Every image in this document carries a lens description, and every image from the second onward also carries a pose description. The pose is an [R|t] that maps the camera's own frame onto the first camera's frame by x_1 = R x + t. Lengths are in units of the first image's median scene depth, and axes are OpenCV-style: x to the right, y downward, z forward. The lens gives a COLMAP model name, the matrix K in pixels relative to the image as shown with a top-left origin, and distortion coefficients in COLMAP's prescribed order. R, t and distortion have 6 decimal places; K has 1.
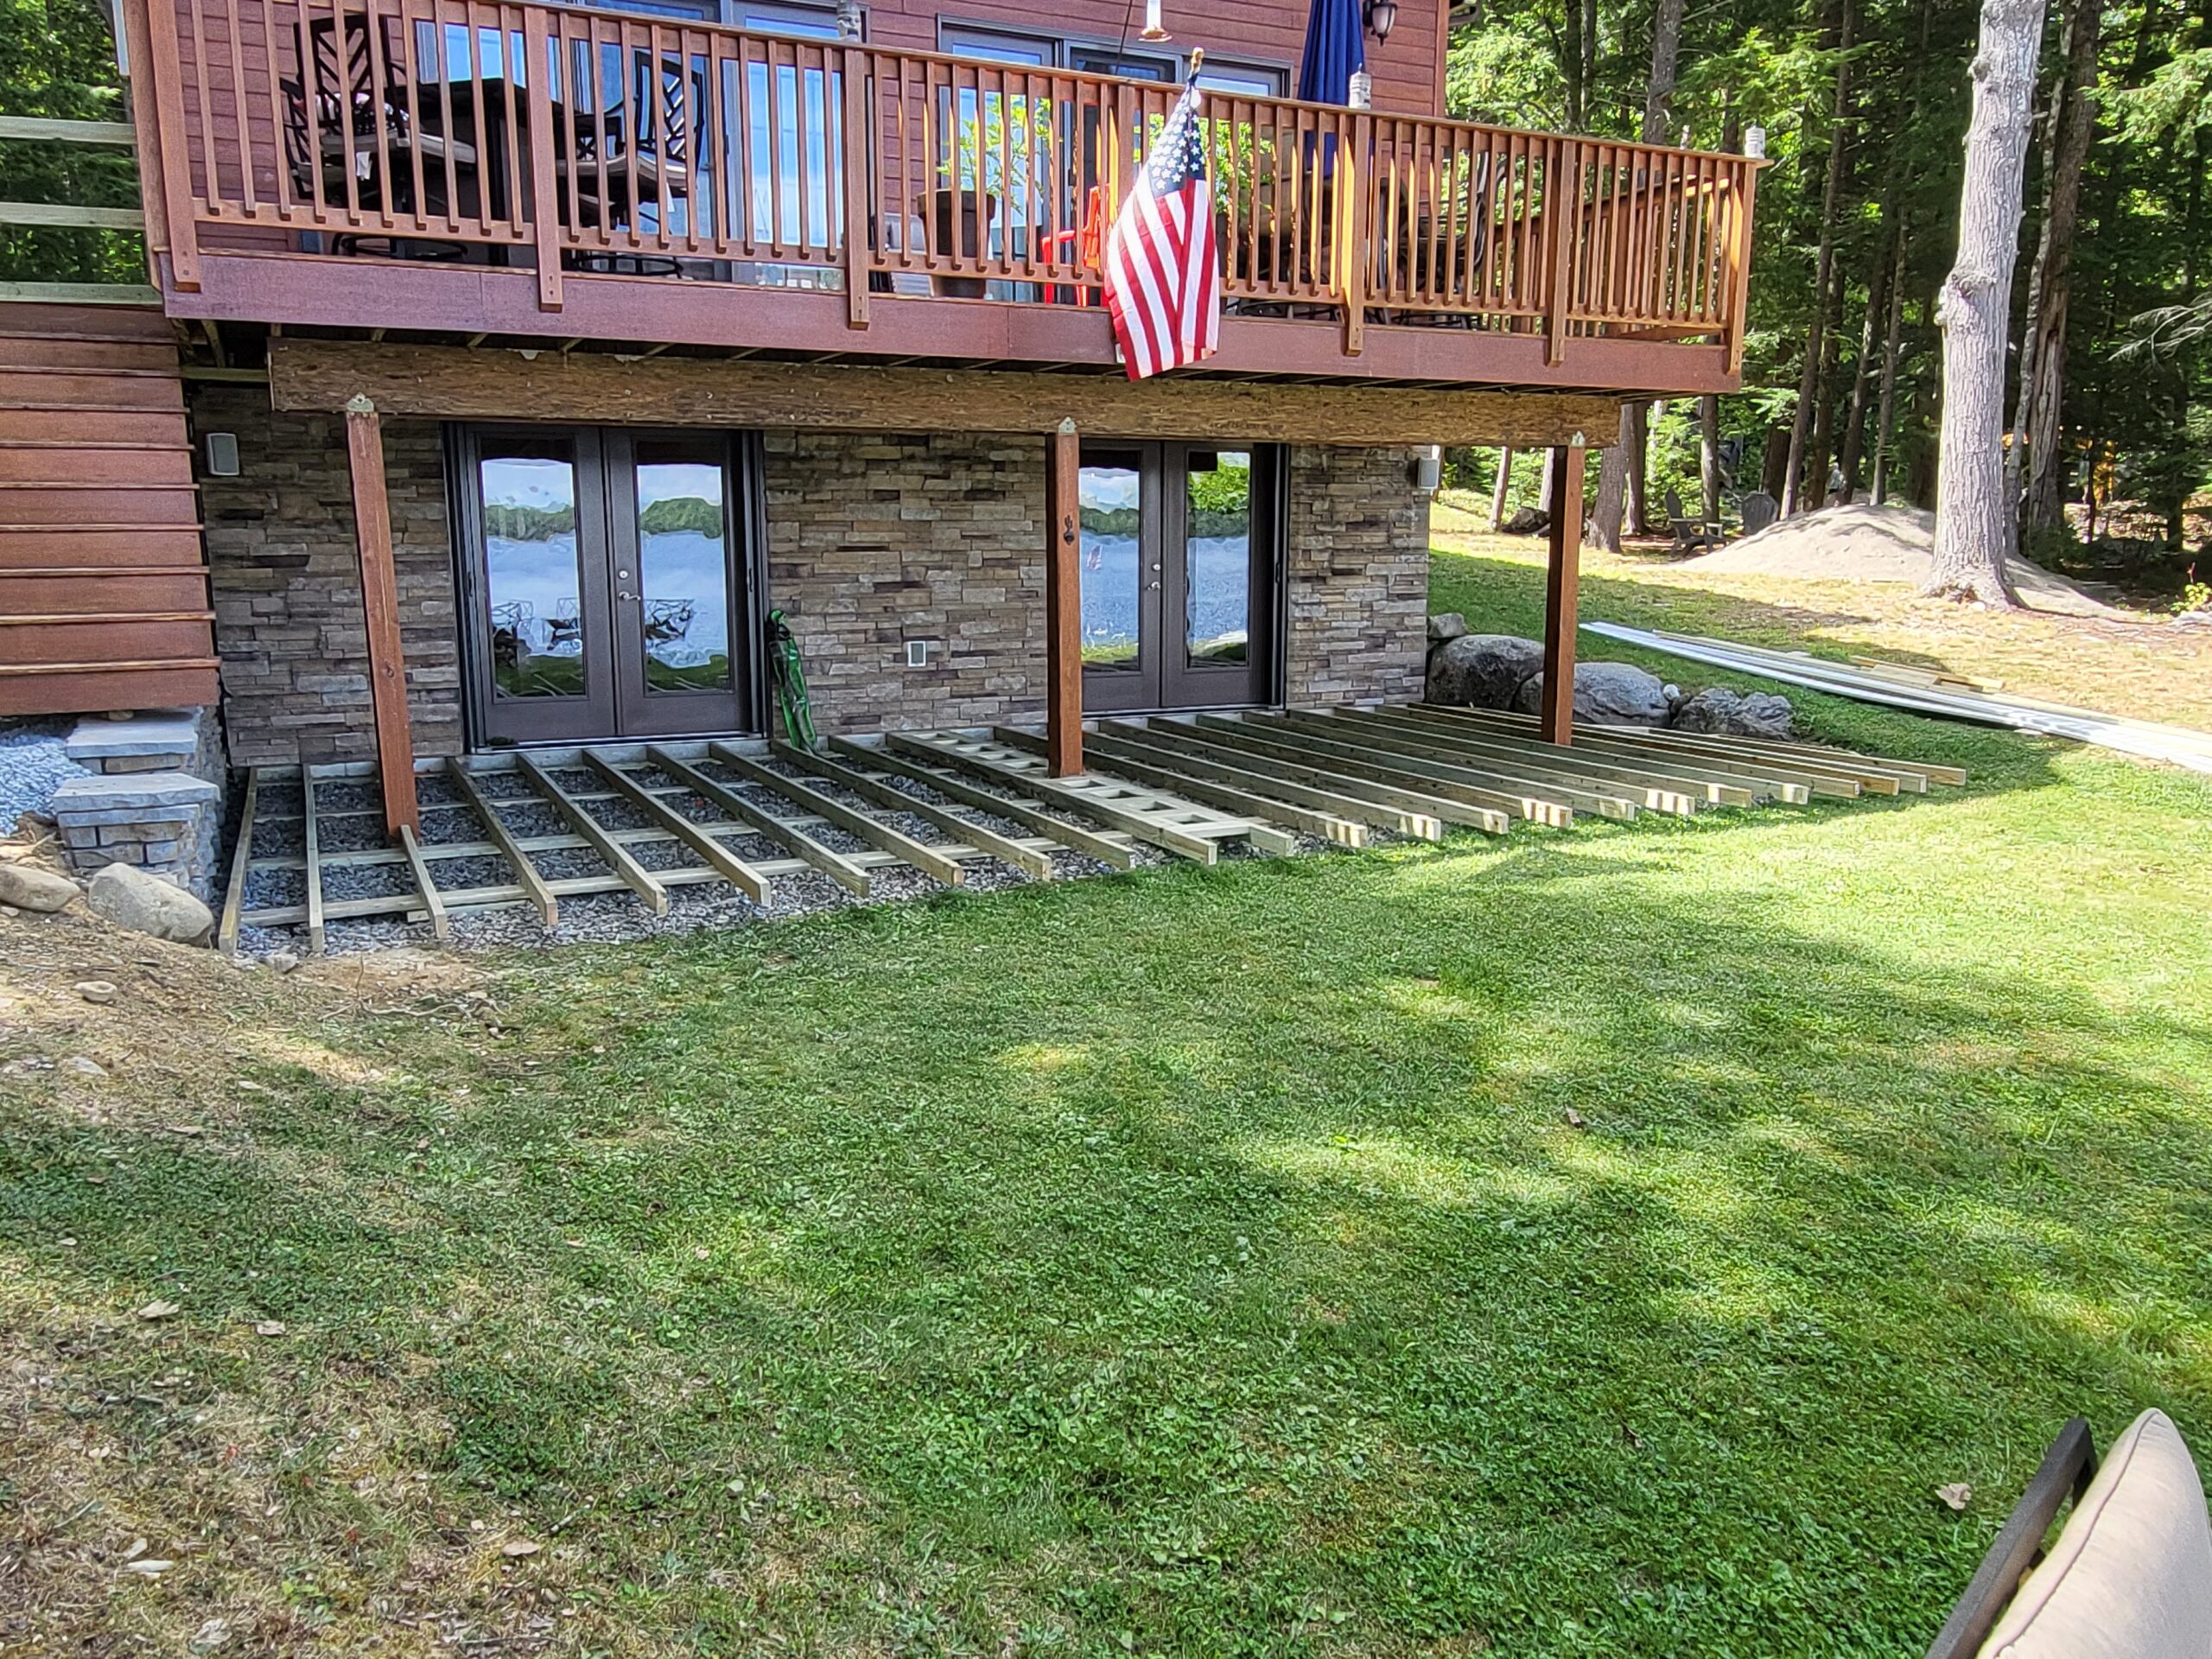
lens RADIAL K [[1682.8, 0, 1103.5], [0, 1682.8, 849.2], [0, 0, 1]] dist [-0.017550, 0.027872]
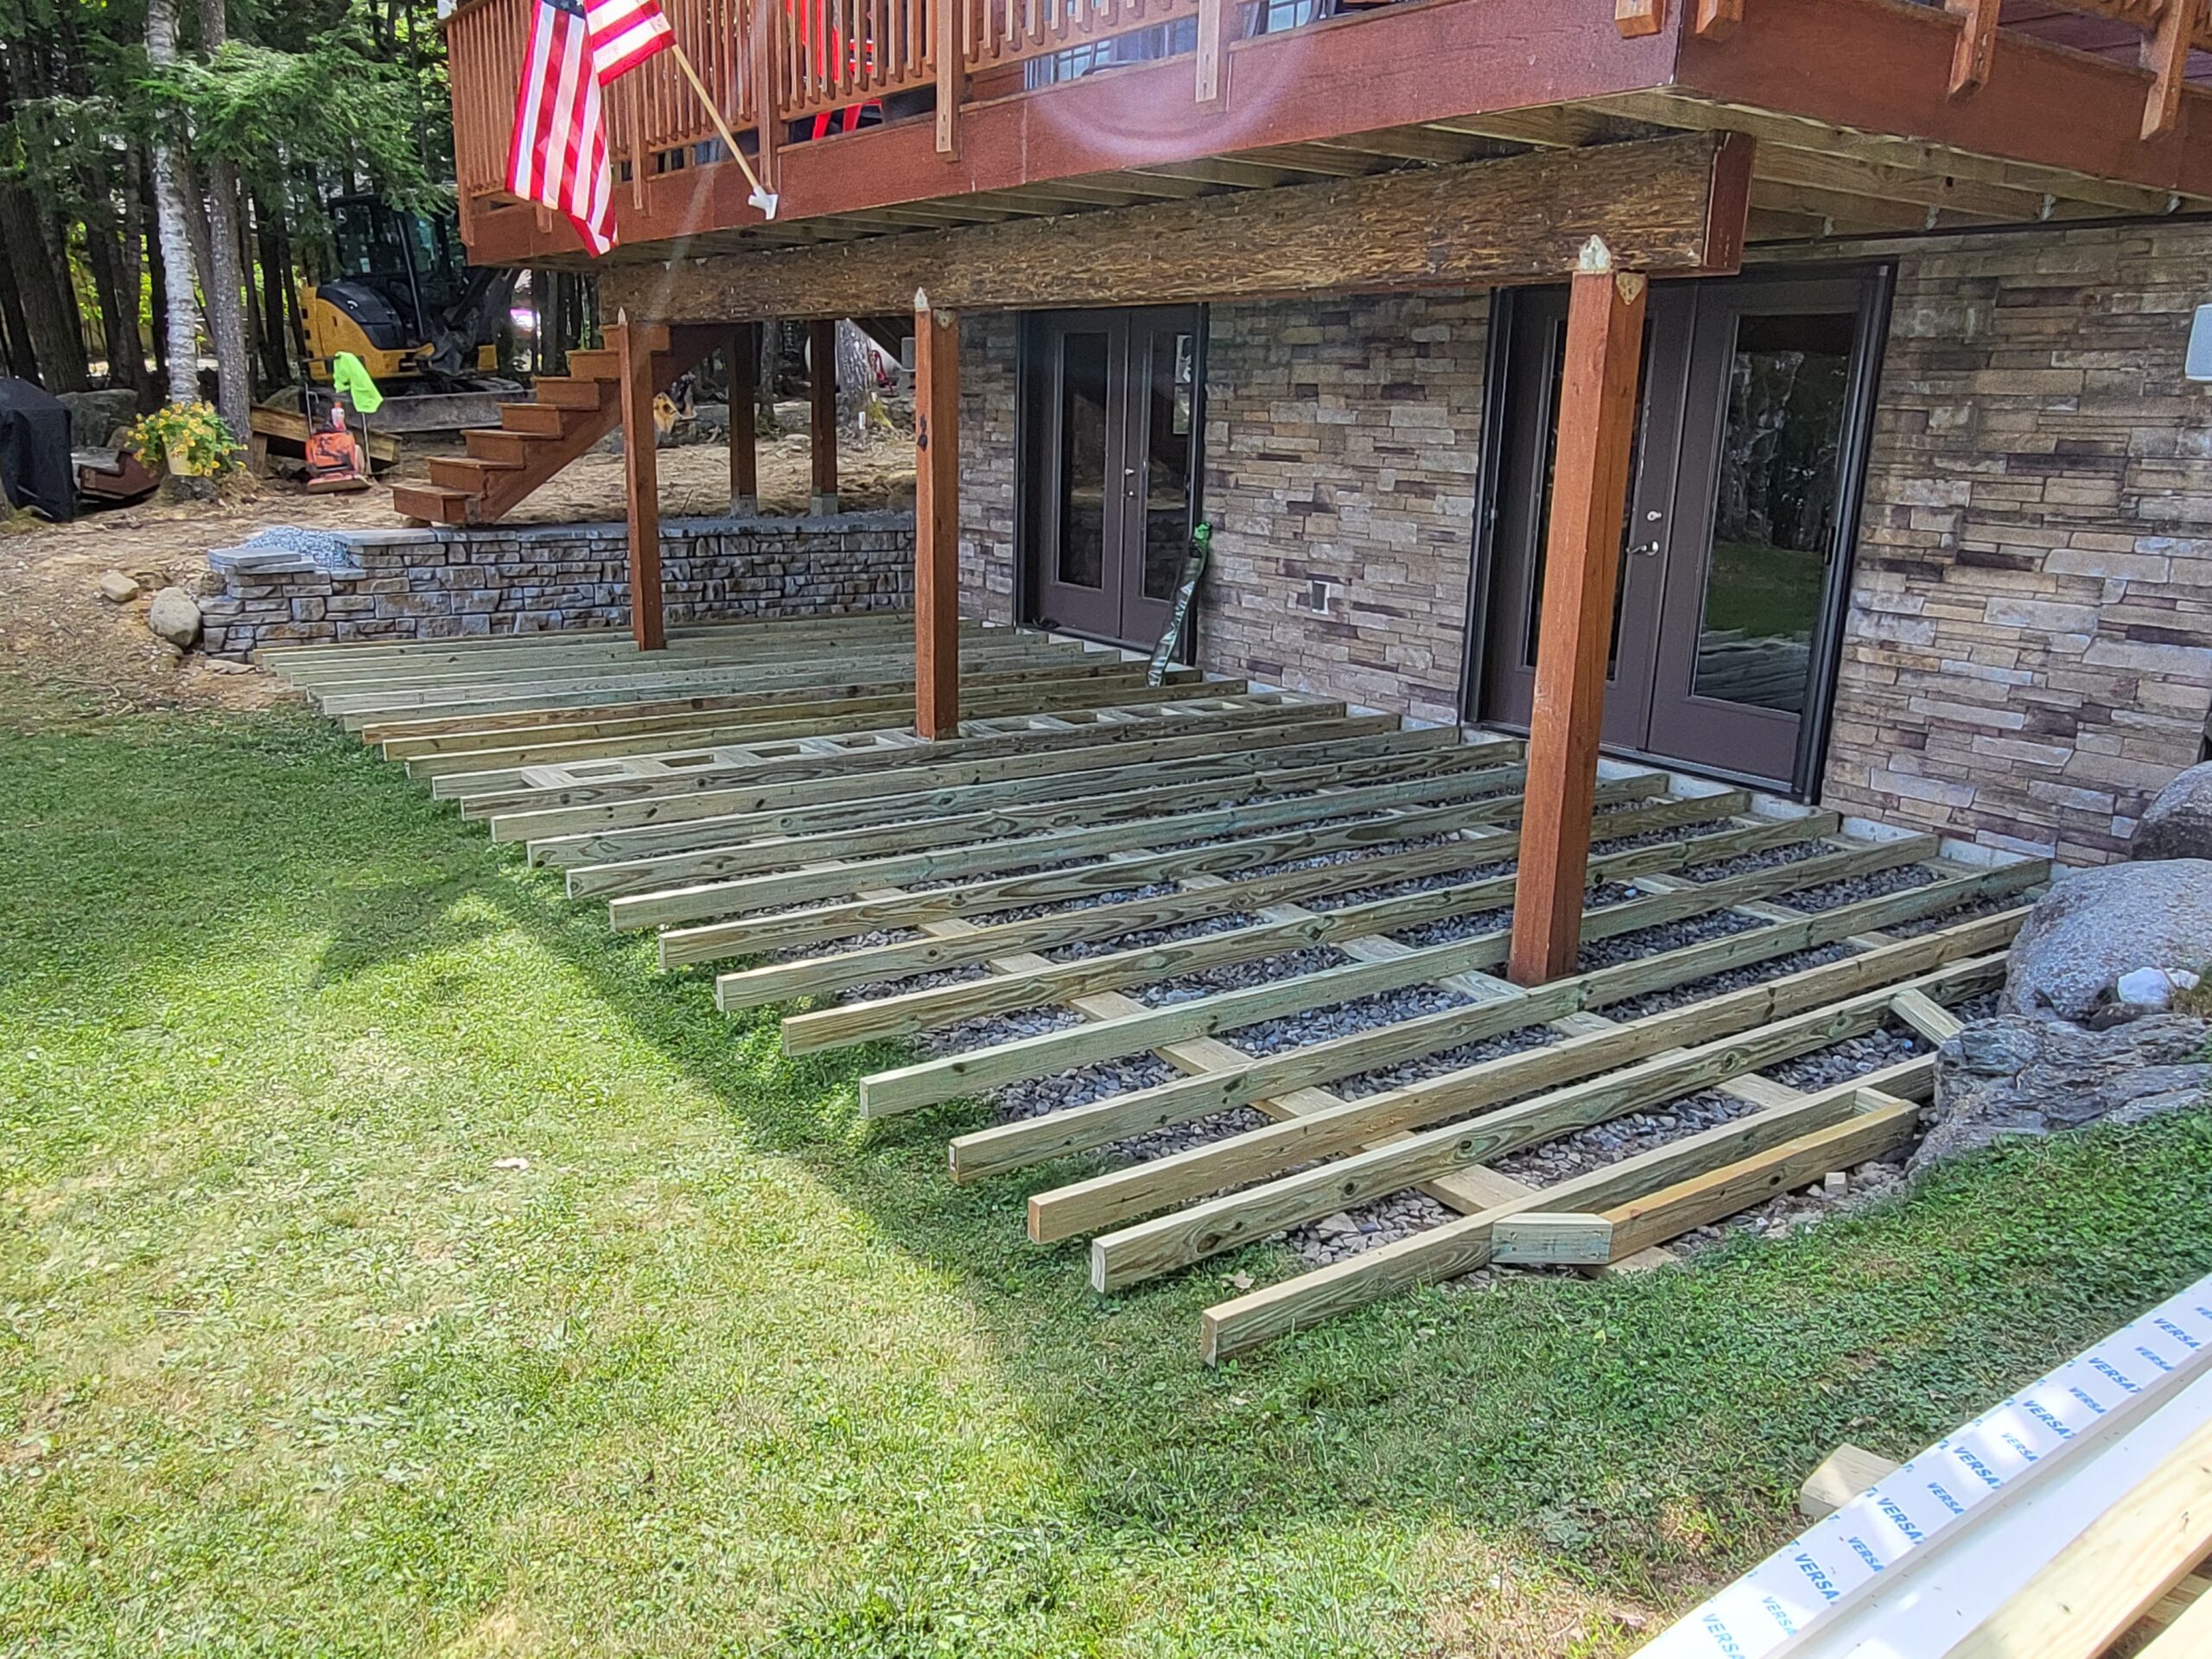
lens RADIAL K [[1682.8, 0, 1101.6], [0, 1682.8, 848.0], [0, 0, 1]] dist [-0.017550, 0.027872]
pose [[0.169402, 0.259828, -0.950680, 0.652400], [-0.210738, 0.951861, 0.222599, -0.160252], [0.962752, 0.162636, 0.216003, 0.765478]]
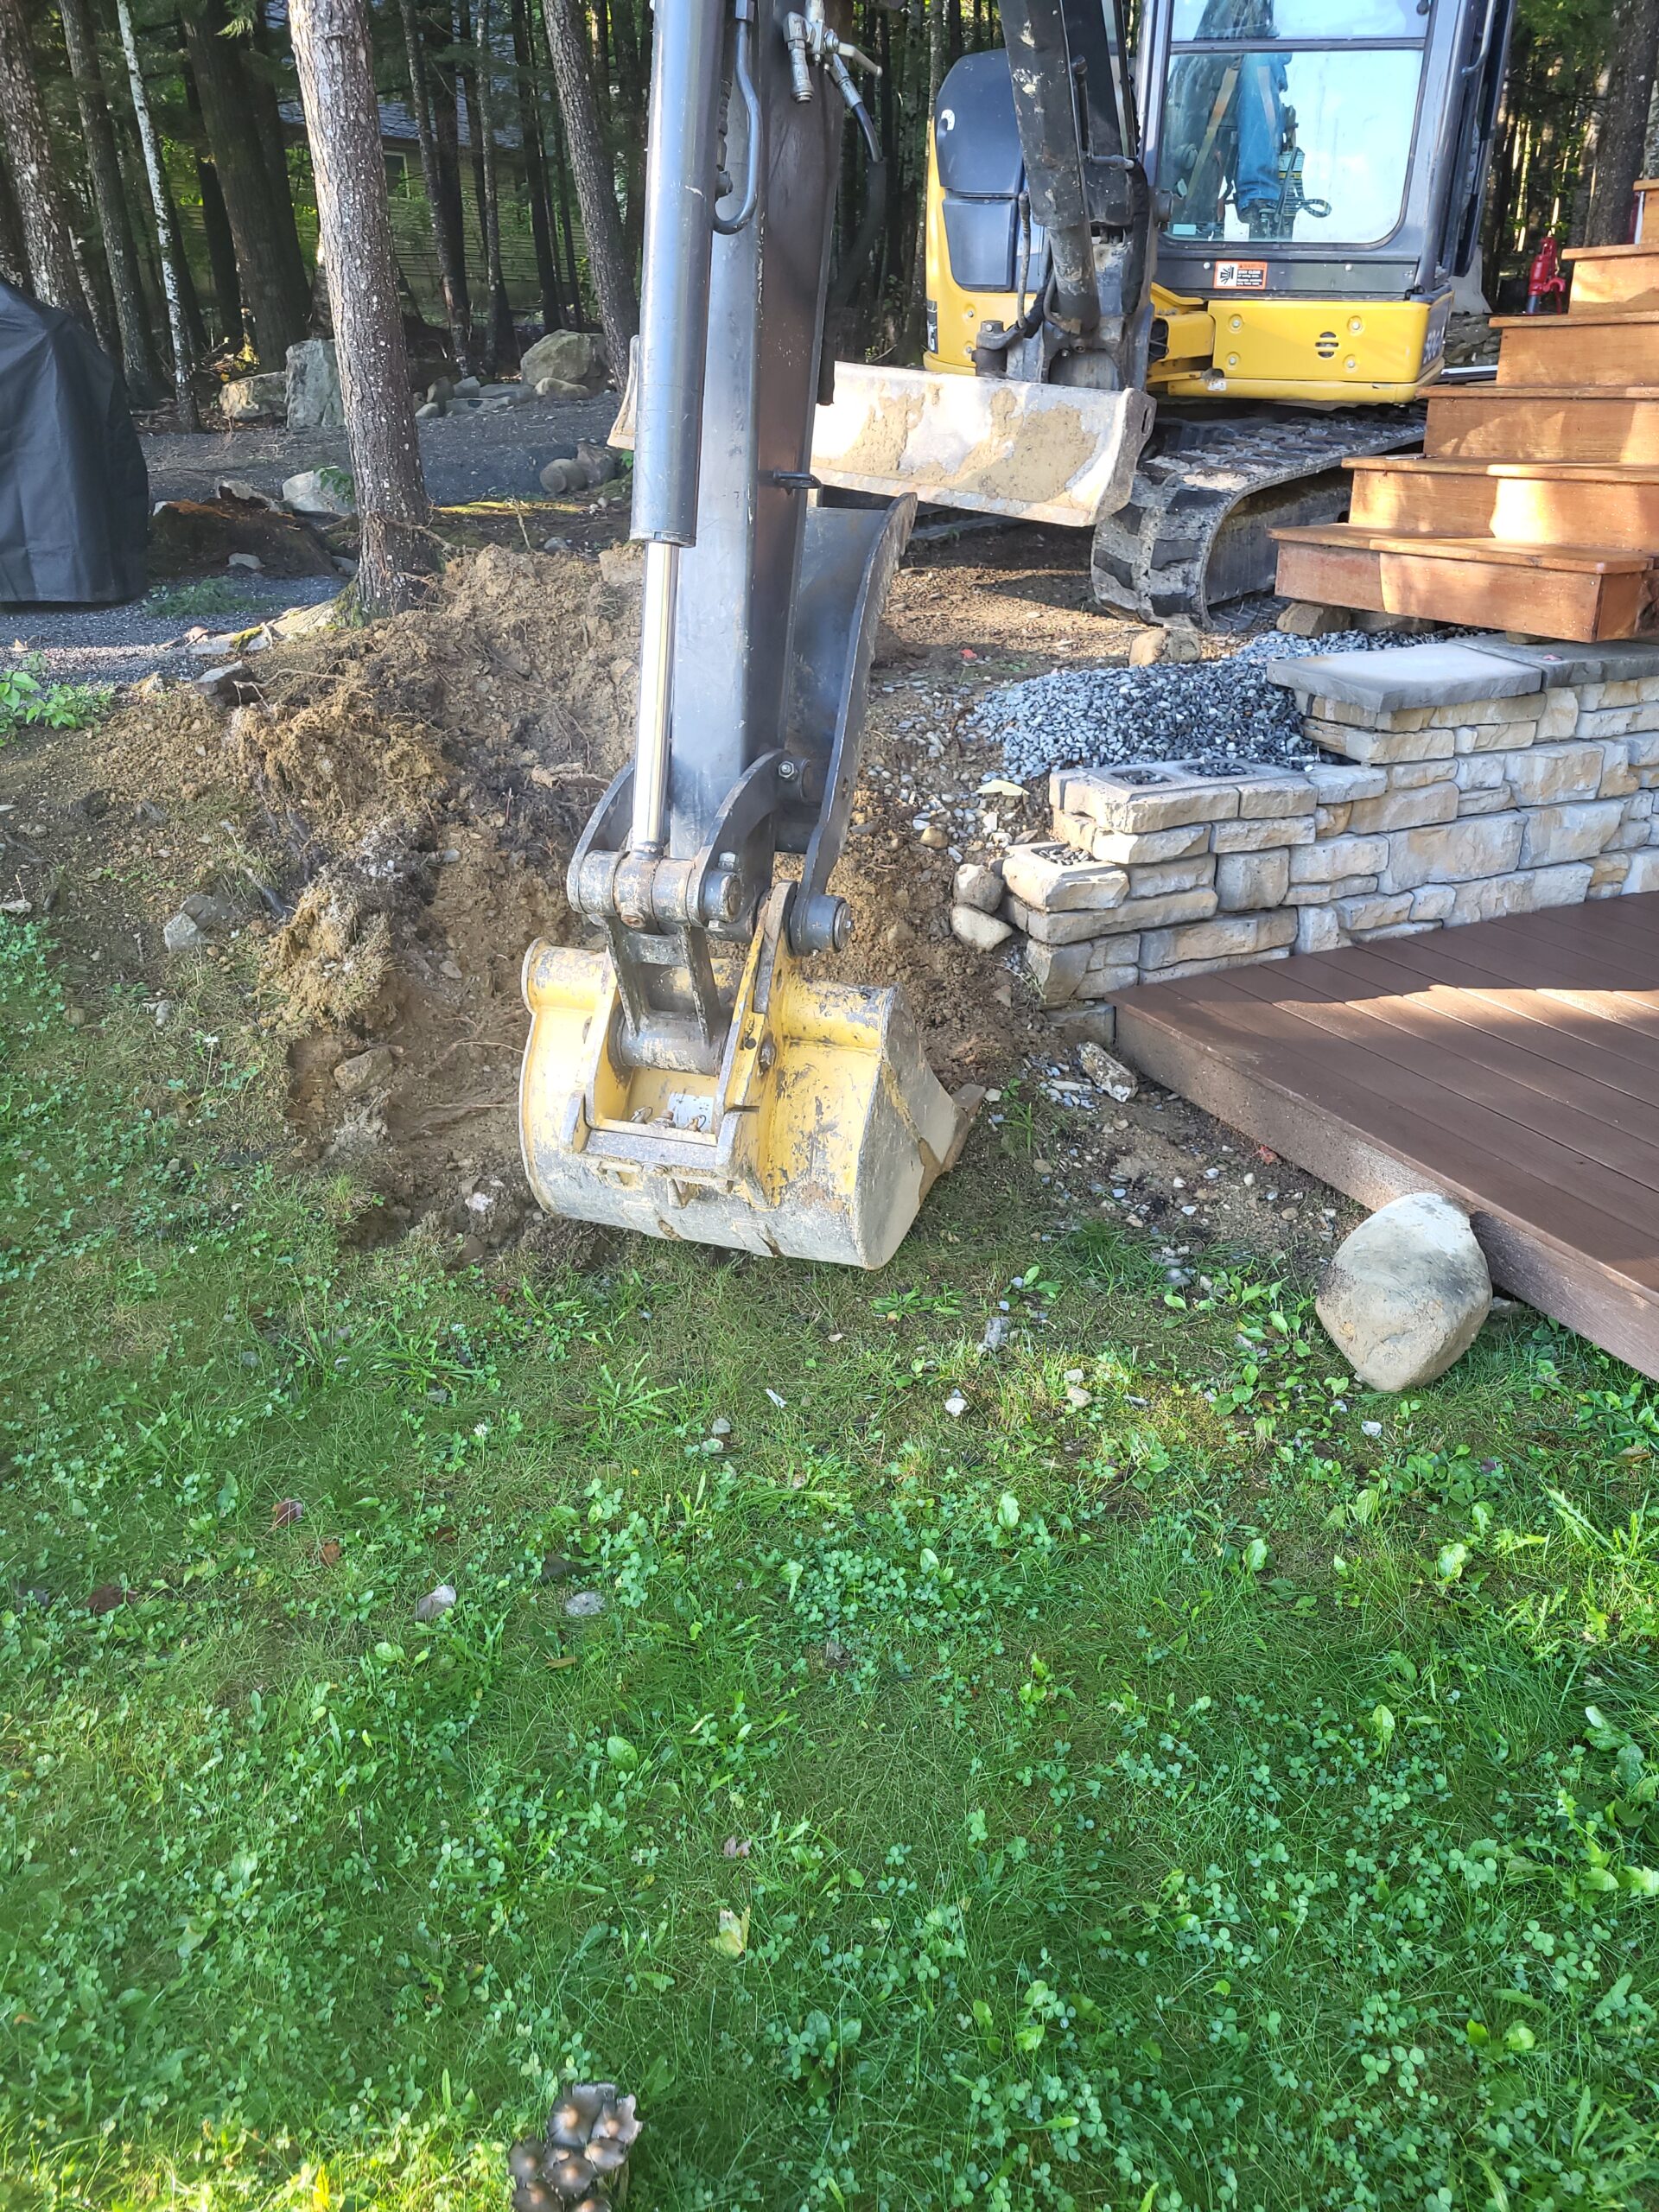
lens RADIAL K [[1678.3, 0, 843.8], [0, 1678.3, 1085.6], [0, 0, 1]] dist [0.053414, -0.040615]
pose [[-0.005085, 0.402514, -0.915400, 0.039240], [-0.195281, 0.897388, 0.395678, -0.076936], [0.980734, 0.180772, 0.074040, 0.433745]]
